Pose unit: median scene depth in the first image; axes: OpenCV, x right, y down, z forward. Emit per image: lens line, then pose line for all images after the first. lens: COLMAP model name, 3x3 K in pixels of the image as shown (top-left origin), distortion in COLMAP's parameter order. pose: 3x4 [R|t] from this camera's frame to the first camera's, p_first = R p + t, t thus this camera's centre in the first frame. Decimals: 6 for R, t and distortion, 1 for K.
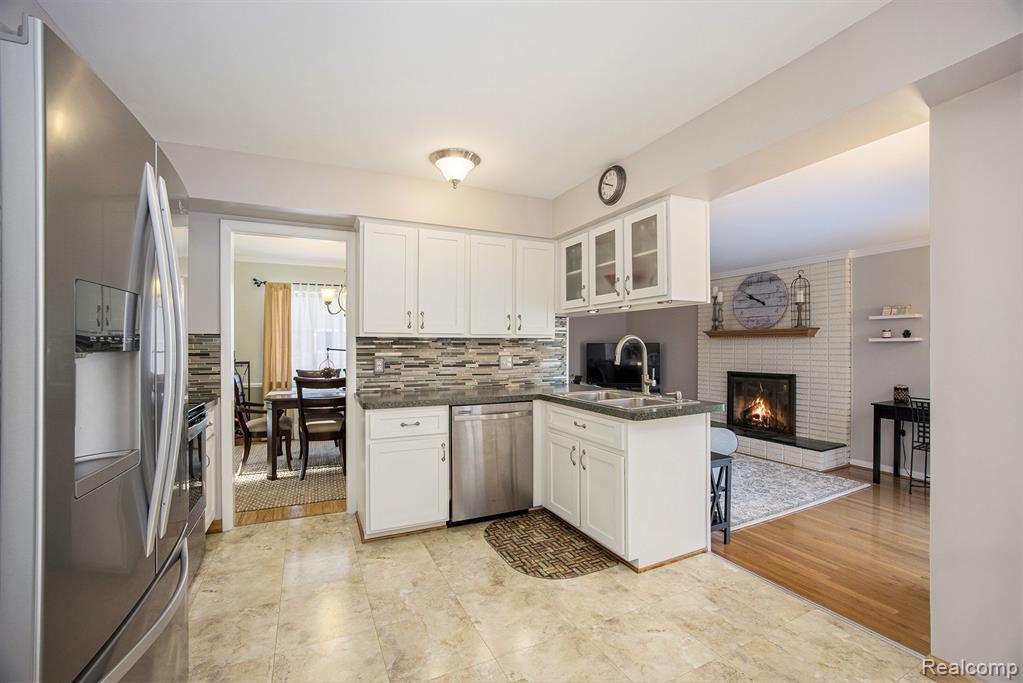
lens RADIAL K [[449.0, 0, 520.9], [0, 449.0, 345.6], [0, 0, 1]] dist [-0.034834, 0.000059]
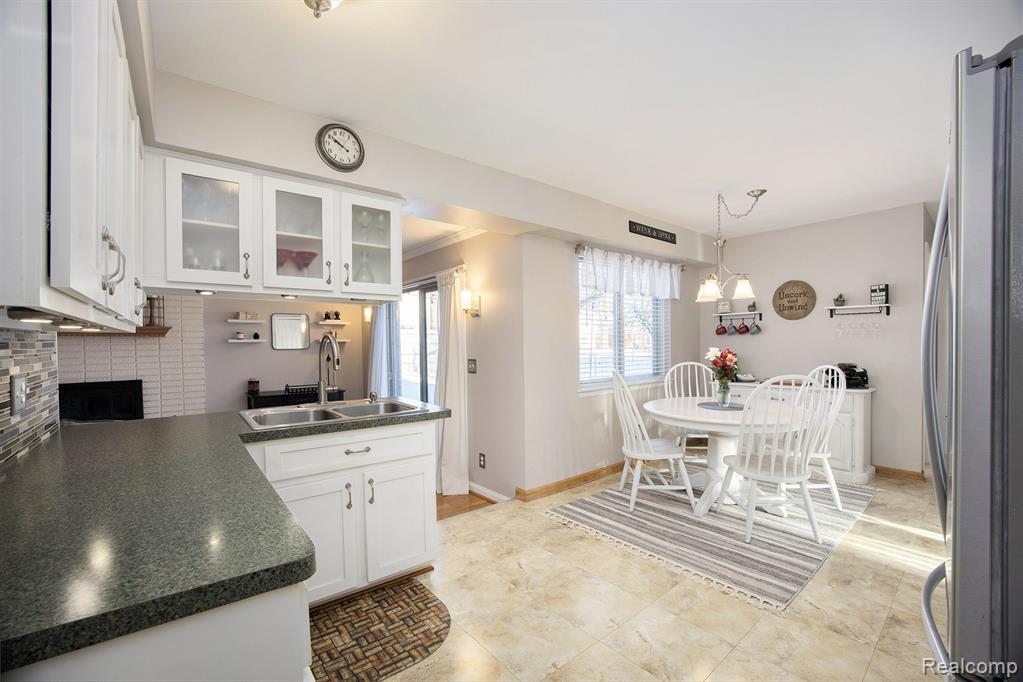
lens RADIAL K [[415.5, 0, 514.4], [0, 415.5, 345.4], [0, 0, 1]] dist [-0.026102, 0.000526]
pose [[-0.201745, -0.005791, 0.979421, -0.398253], [0.007941, 0.999940, 0.007548, -0.003229], [-0.979406, 0.009300, -0.201687, 0.573928]]
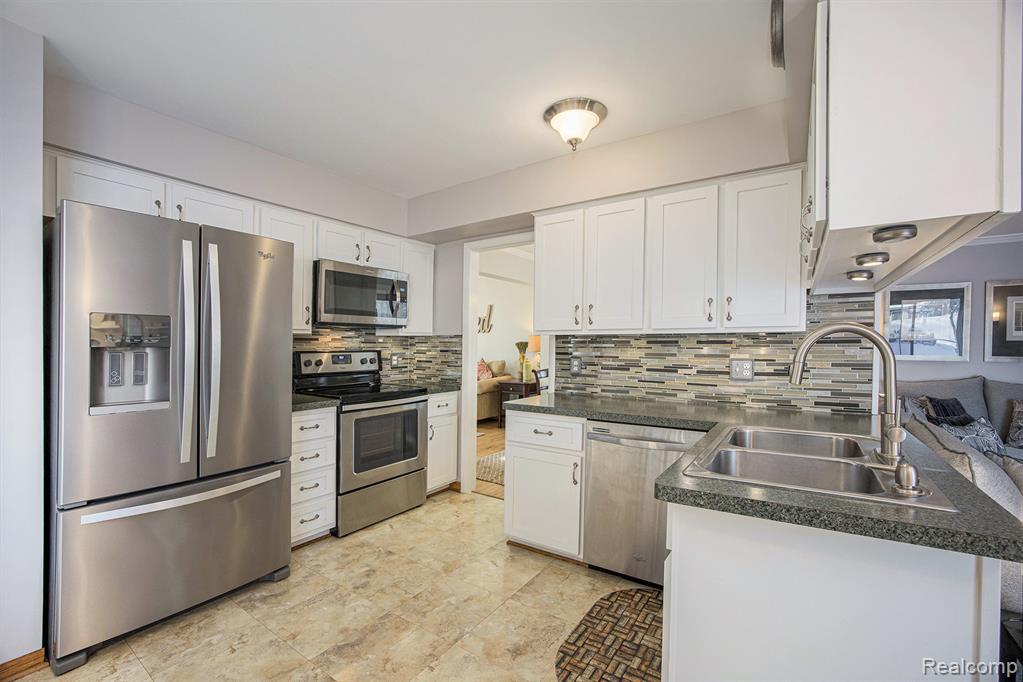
lens RADIAL K [[448.1, 0, 511.5], [0, 448.1, 345.8], [0, 0, 1]] dist [-0.032303, 0.000334]
pose [[0.483649, 0.004211, -0.875252, 0.355354], [-0.000657, 0.999990, 0.004448, -0.000656], [0.875262, -0.001577, 0.483647, 0.359616]]
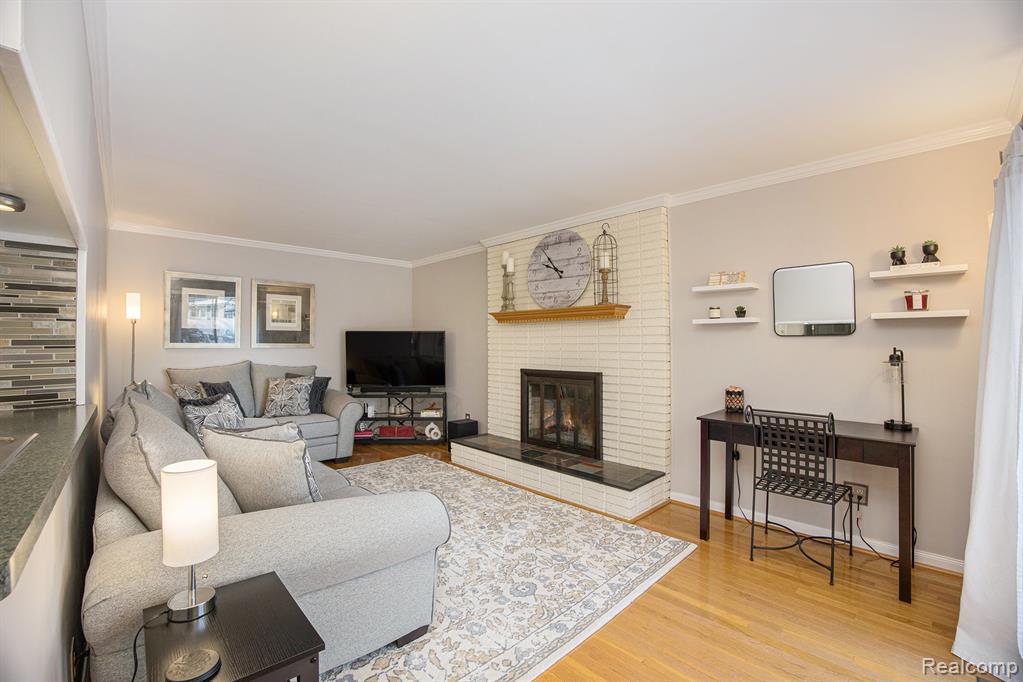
lens RADIAL K [[415.5, 0, 521.0], [0, 415.5, 333.6], [0, 0, 1]] dist [-0.026102, 0.000526]
pose [[0.961234, 0.008111, 0.275615, 0.403836], [-0.001042, 0.999667, -0.025782, 0.026142], [-0.275732, 0.024495, 0.960922, 0.511591]]
